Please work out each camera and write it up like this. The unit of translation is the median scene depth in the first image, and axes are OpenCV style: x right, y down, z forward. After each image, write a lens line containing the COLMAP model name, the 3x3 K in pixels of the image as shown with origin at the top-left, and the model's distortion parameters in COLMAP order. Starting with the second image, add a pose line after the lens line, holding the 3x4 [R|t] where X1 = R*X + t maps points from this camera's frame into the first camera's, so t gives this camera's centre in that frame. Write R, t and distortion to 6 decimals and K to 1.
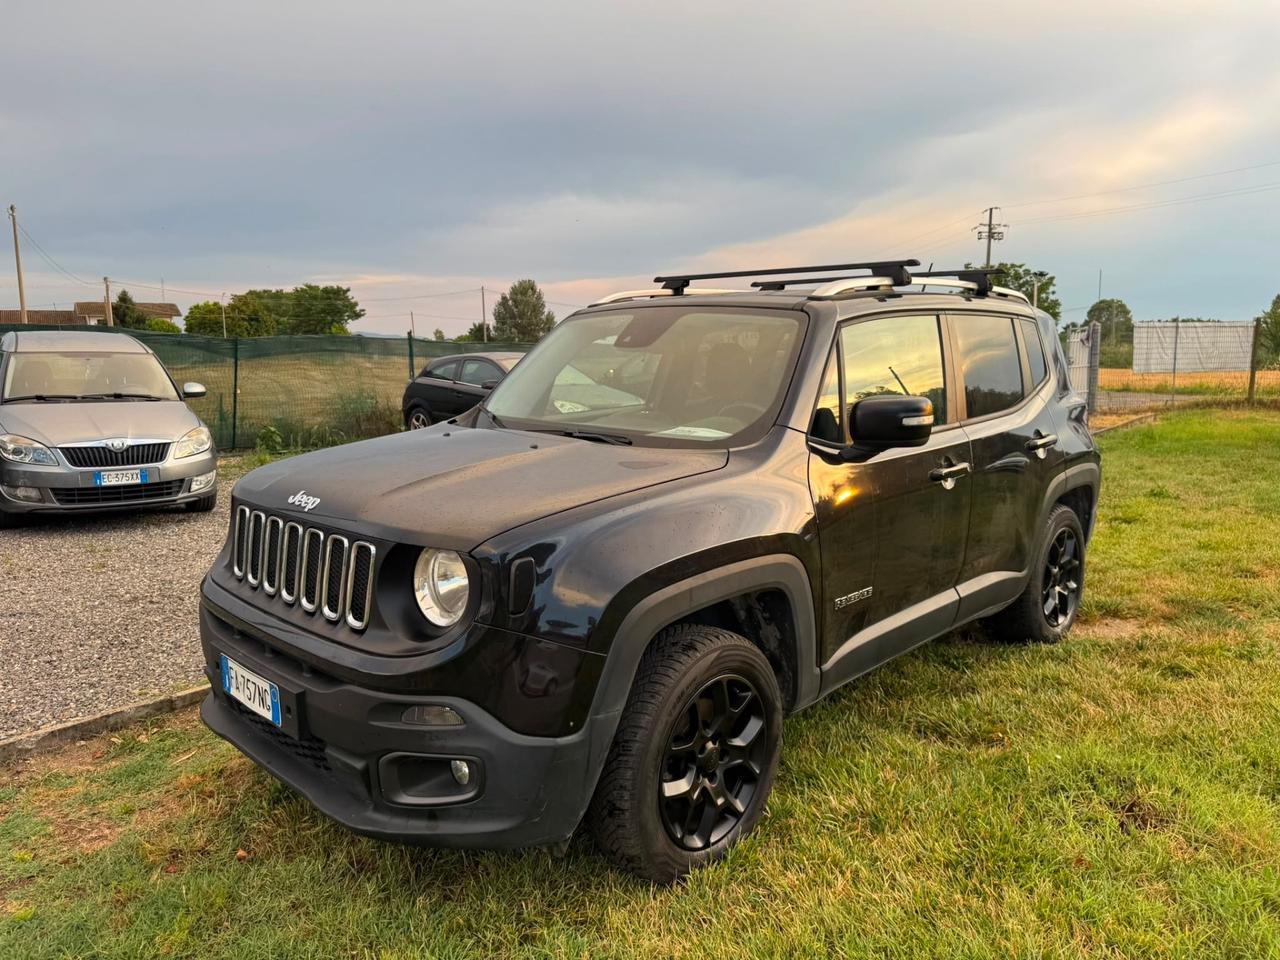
lens RADIAL K [[900.2, 0, 637.0], [0, 900.2, 477.1], [0, 0, 1]] dist [0.021782, -0.033594]
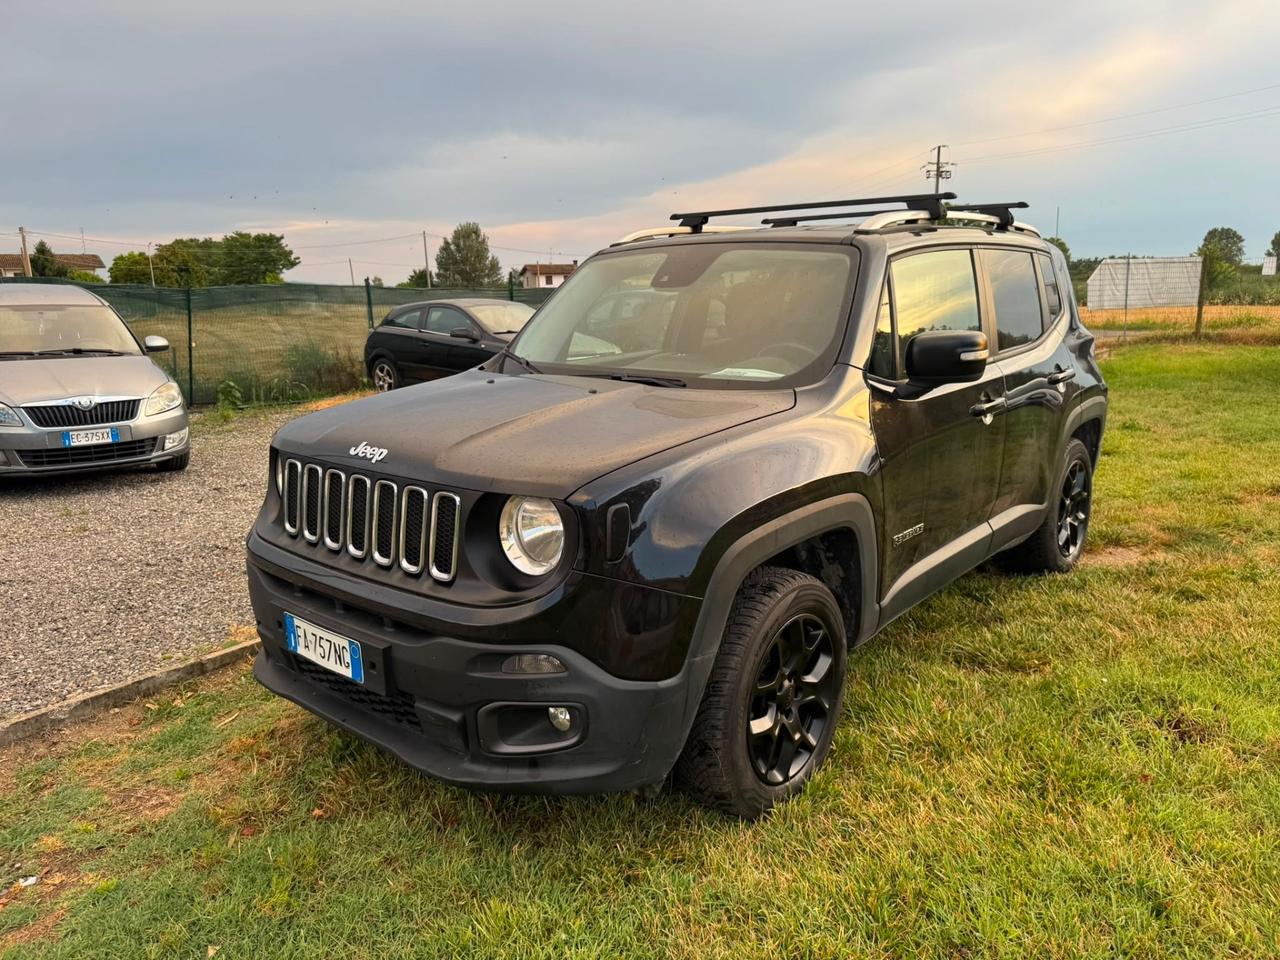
lens RADIAL K [[900.2, 0, 646.1], [0, 900.2, 489.4], [0, 0, 1]] dist [0.021782, -0.033594]
pose [[0.997529, -0.030092, 0.063485, -0.114135], [0.025467, 0.997047, 0.072447, 0.003501], [-0.065478, -0.070651, 0.995350, 0.018639]]
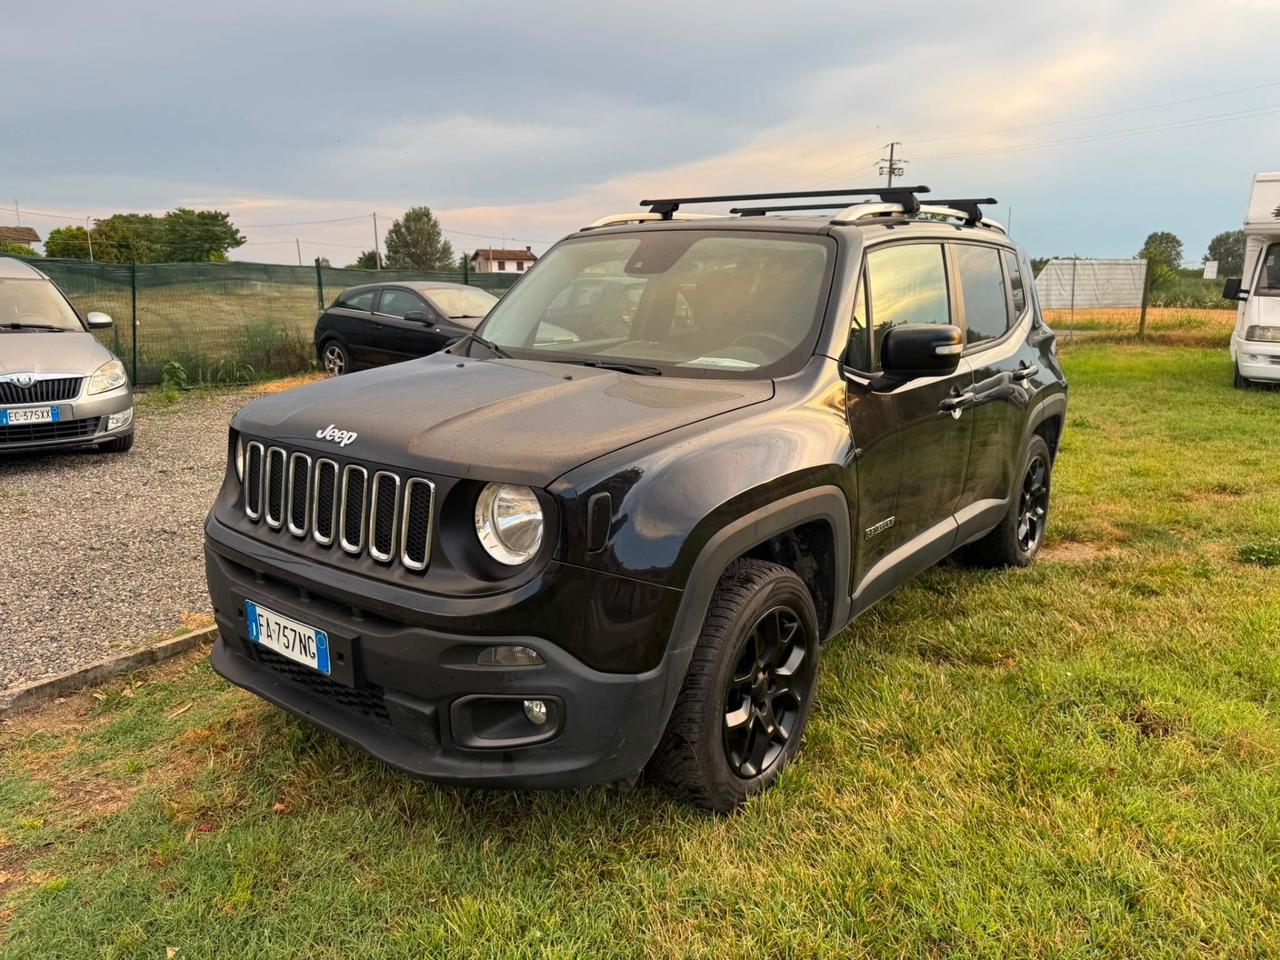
lens RADIAL K [[900.2, 0, 638.5], [0, 900.2, 487.9], [0, 0, 1]] dist [0.021782, -0.033594]
pose [[0.993766, -0.016350, 0.110277, -0.137586], [0.007190, 0.996527, 0.082955, 0.004688], [-0.111250, -0.081645, 0.990433, 0.035713]]
